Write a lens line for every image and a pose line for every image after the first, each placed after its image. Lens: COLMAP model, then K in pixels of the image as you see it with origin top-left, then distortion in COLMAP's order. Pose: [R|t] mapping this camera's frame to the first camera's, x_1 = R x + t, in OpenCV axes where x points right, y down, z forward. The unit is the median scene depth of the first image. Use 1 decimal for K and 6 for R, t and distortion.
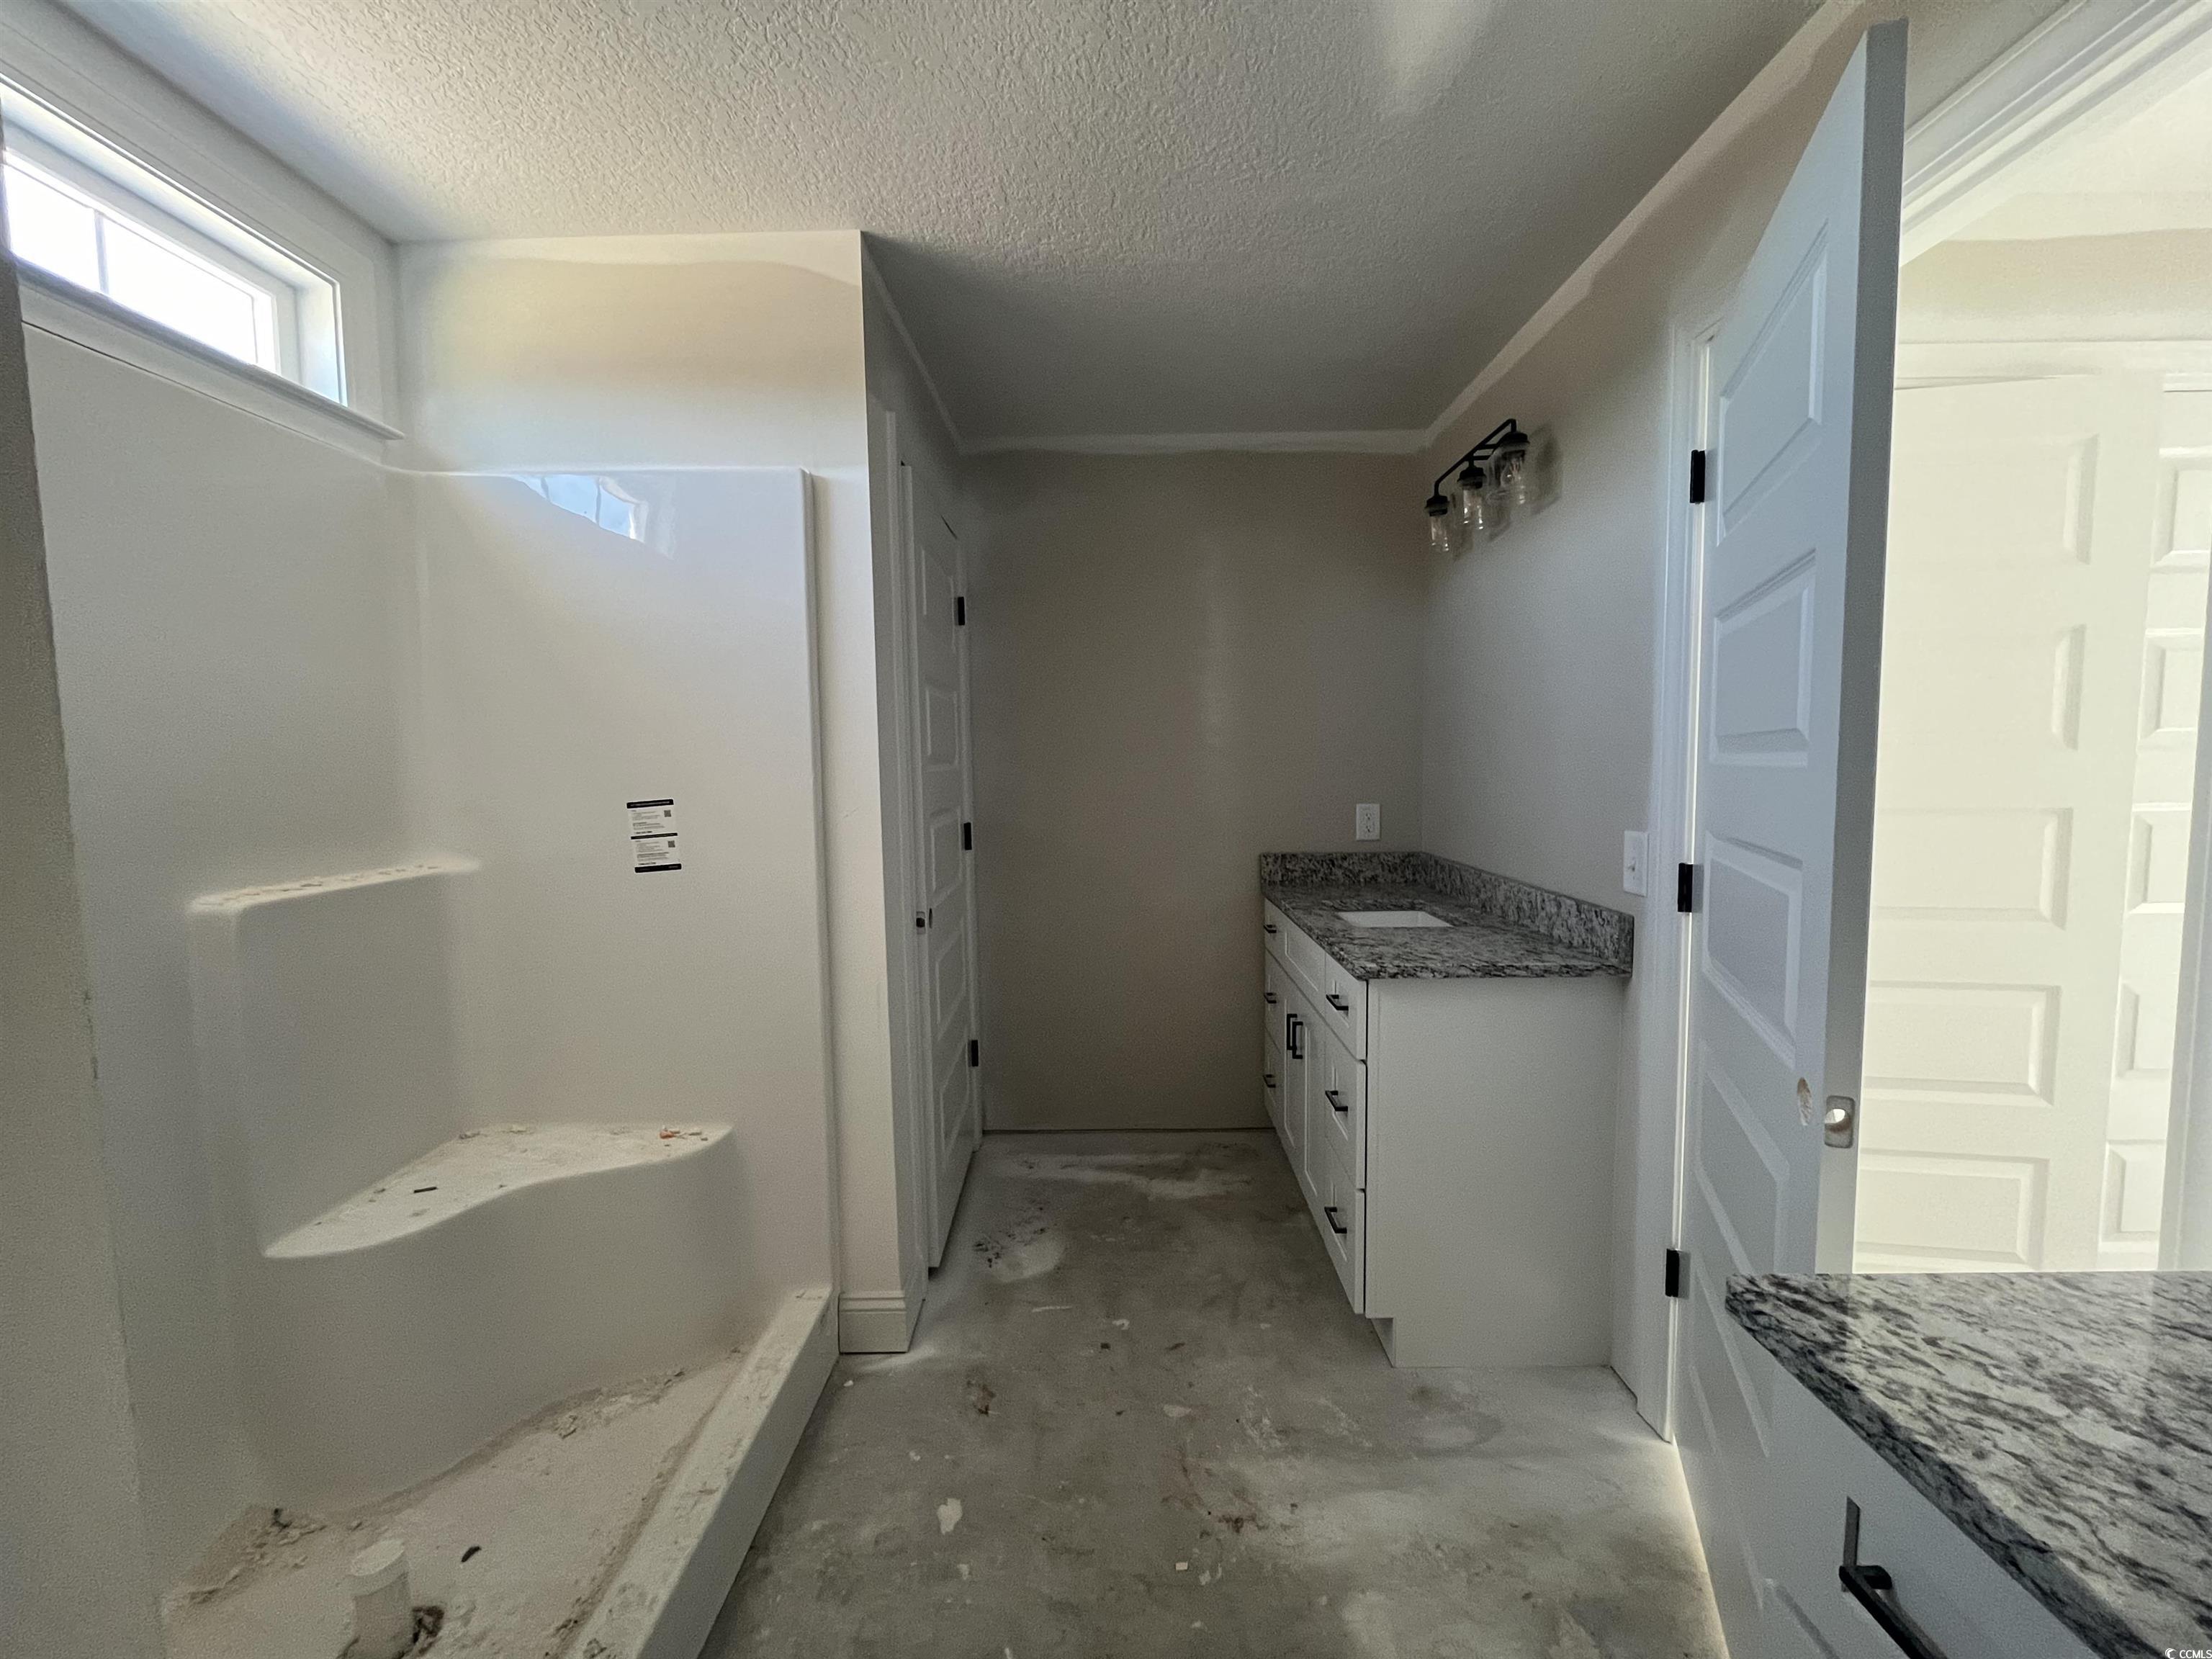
lens RADIAL K [[892.0, 0, 1106.0], [0, 892.0, 829.5], [0, 0, 1]] dist [-0.002675, -0.000181]
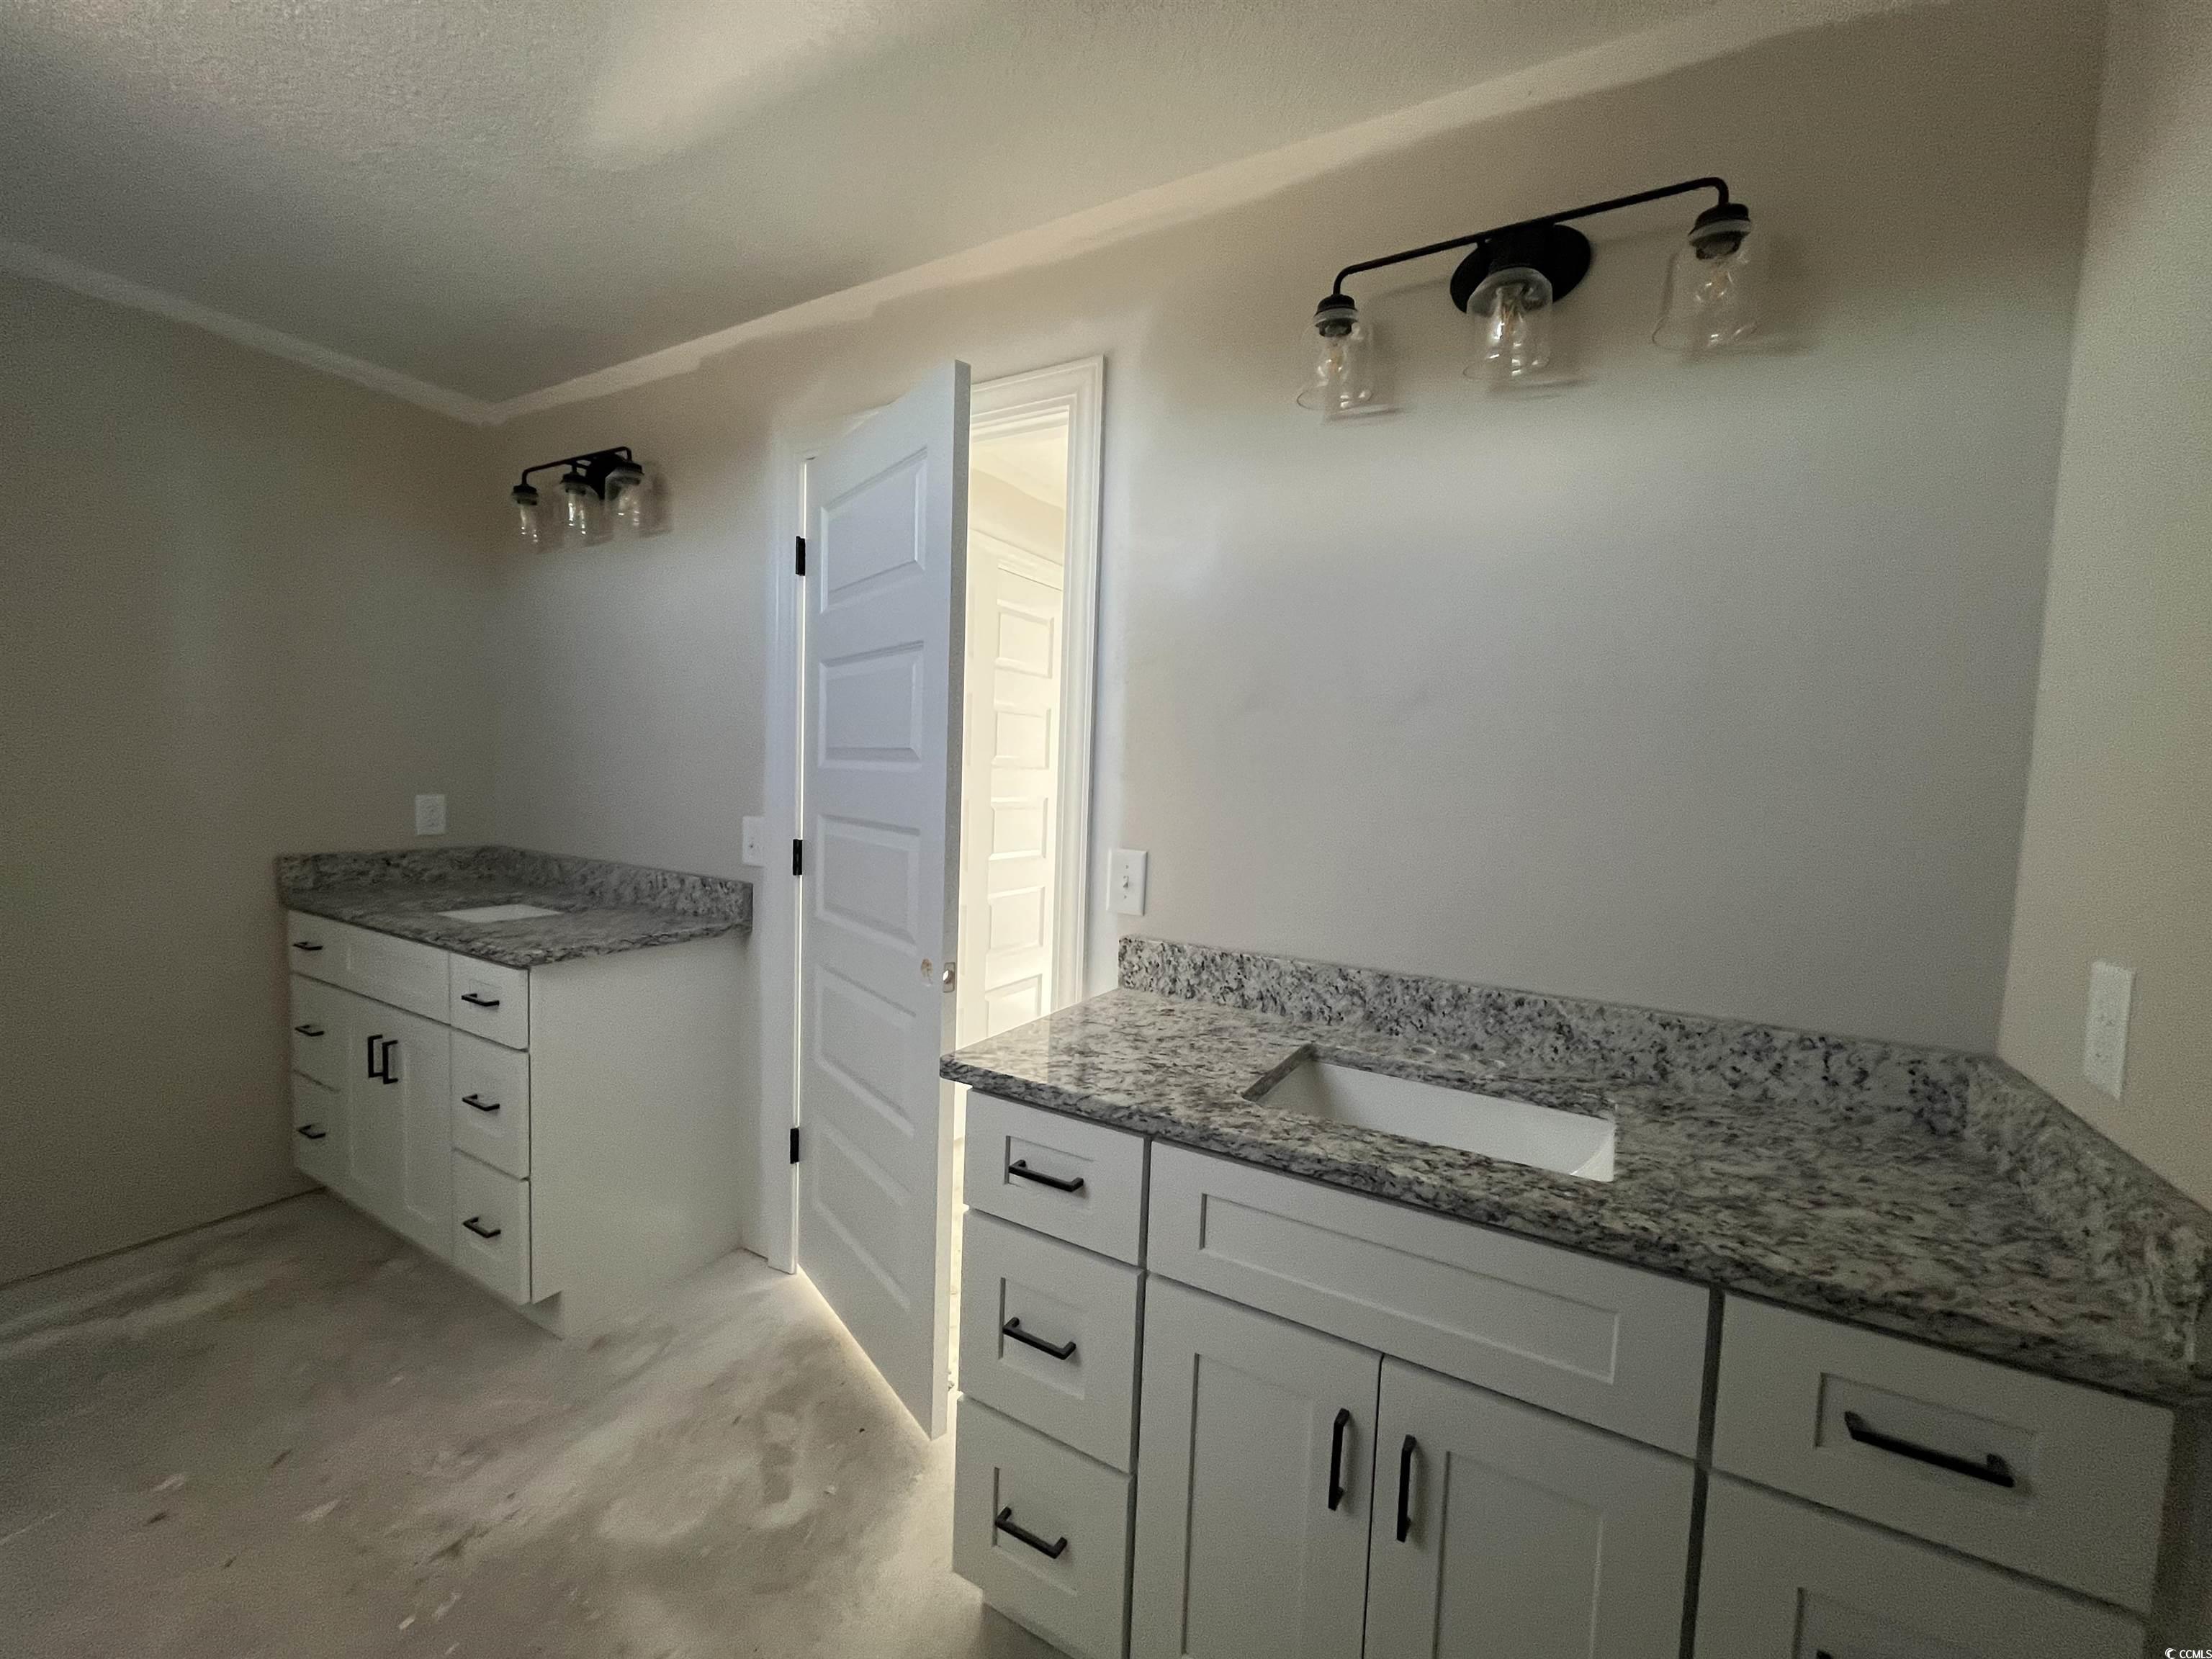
lens RADIAL K [[892.0, 0, 1106.0], [0, 892.0, 829.5], [0, 0, 1]] dist [-0.002675, -0.000181]
pose [[0.489928, -0.025542, 0.871388, -0.253992], [0.020870, 0.999628, 0.017567, 0.007707], [-0.871513, 0.009580, 0.490279, -0.062608]]
